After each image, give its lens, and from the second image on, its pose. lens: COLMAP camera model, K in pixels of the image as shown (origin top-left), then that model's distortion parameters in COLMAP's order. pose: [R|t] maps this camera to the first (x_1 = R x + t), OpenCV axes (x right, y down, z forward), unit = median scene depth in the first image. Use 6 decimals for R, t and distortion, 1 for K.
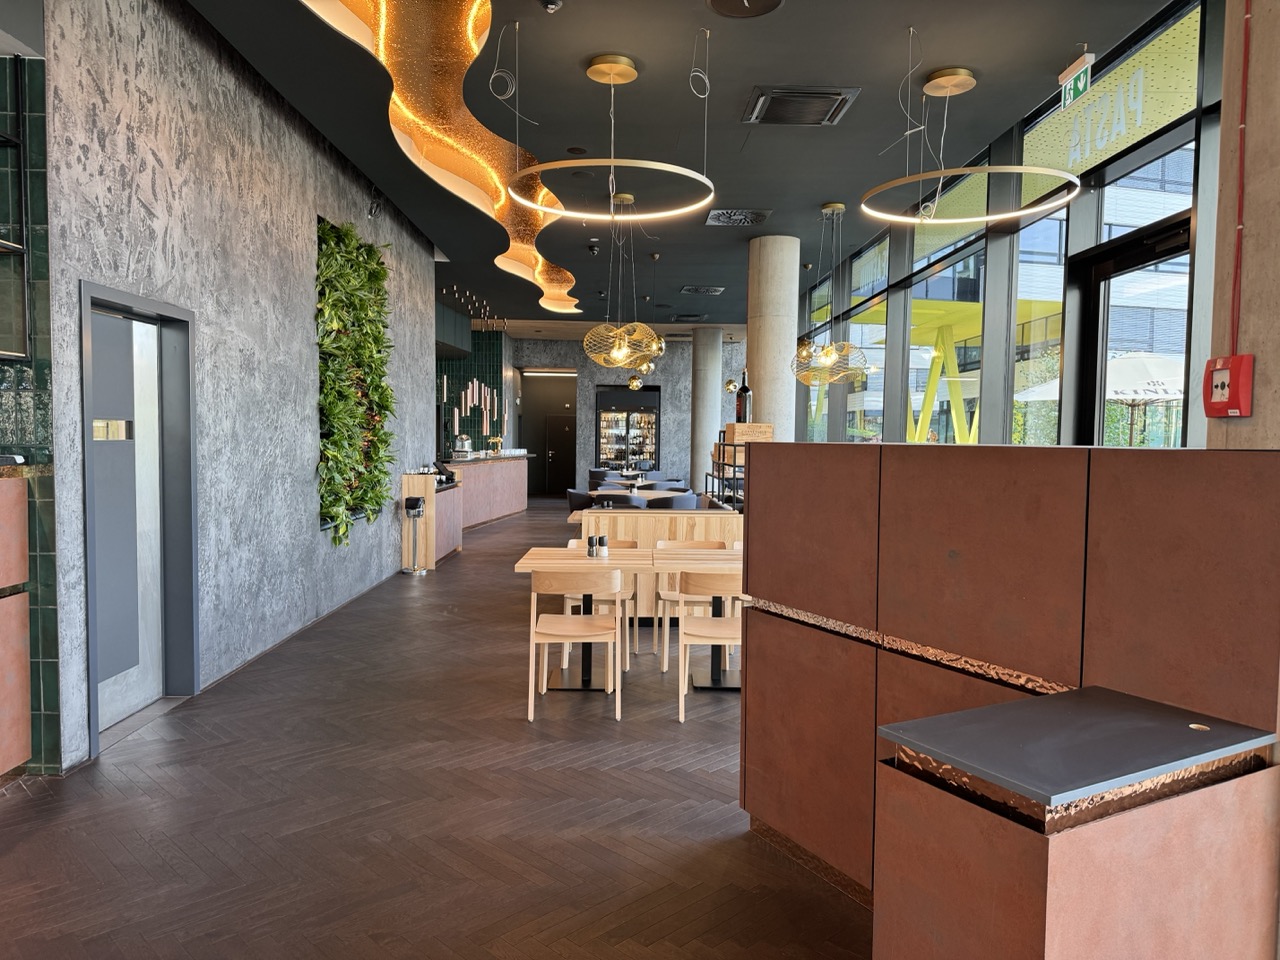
lens RADIAL K [[914.6, 0, 641.6], [0, 914.6, 482.8], [0, 0, 1]] dist [0.000087, 0.004753]
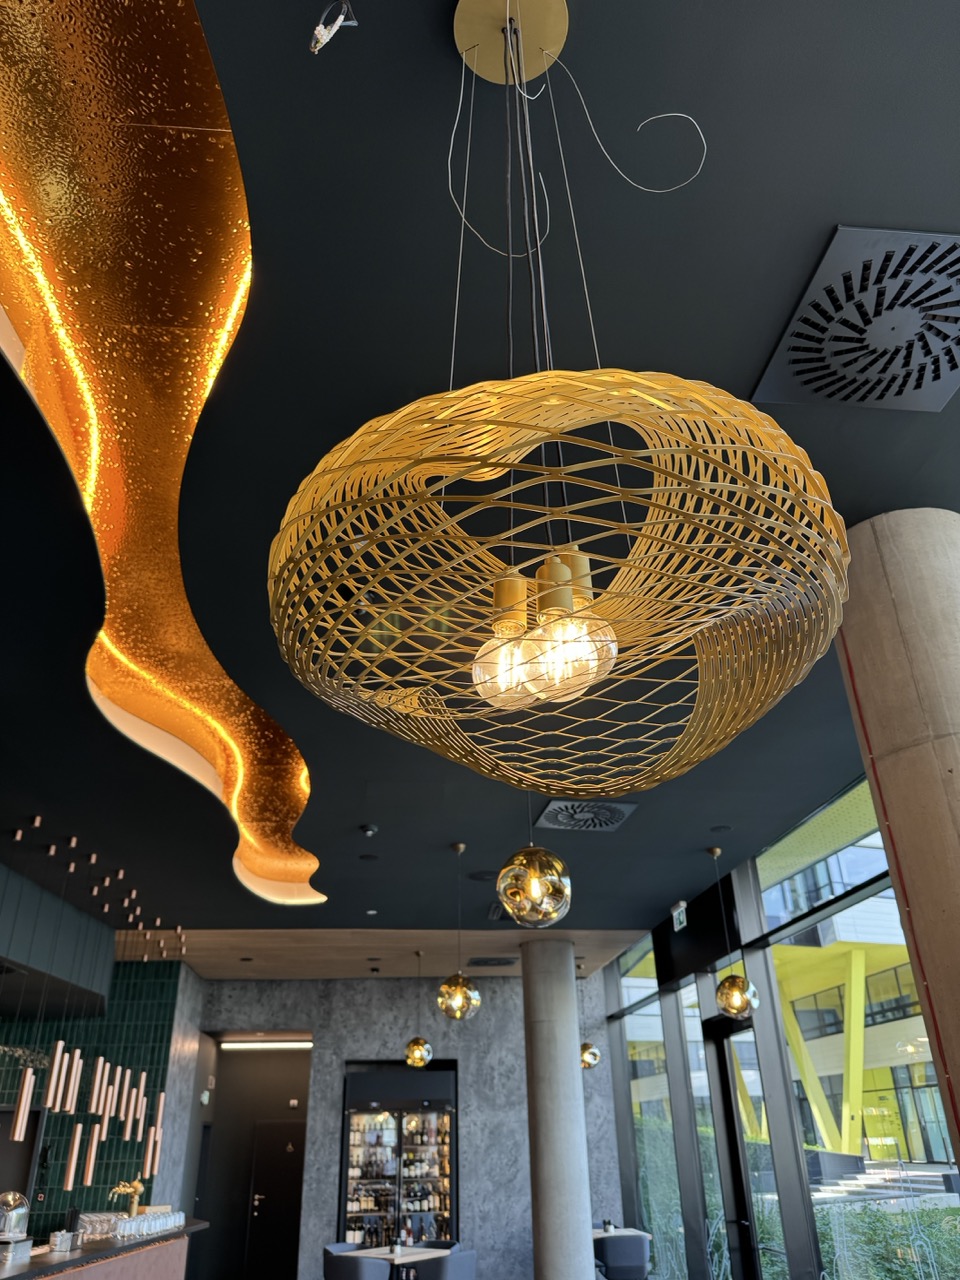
lens RADIAL K [[914.6, 0, 484.9], [0, 914.6, 640.7], [0, 0, 1]] dist [0.000087, 0.004753]
pose [[0.995544, 0.011370, 0.093614, -0.019188], [0.038863, 0.855020, -0.517137, -0.032571], [-0.085922, 0.518471, 0.850768, 0.370543]]
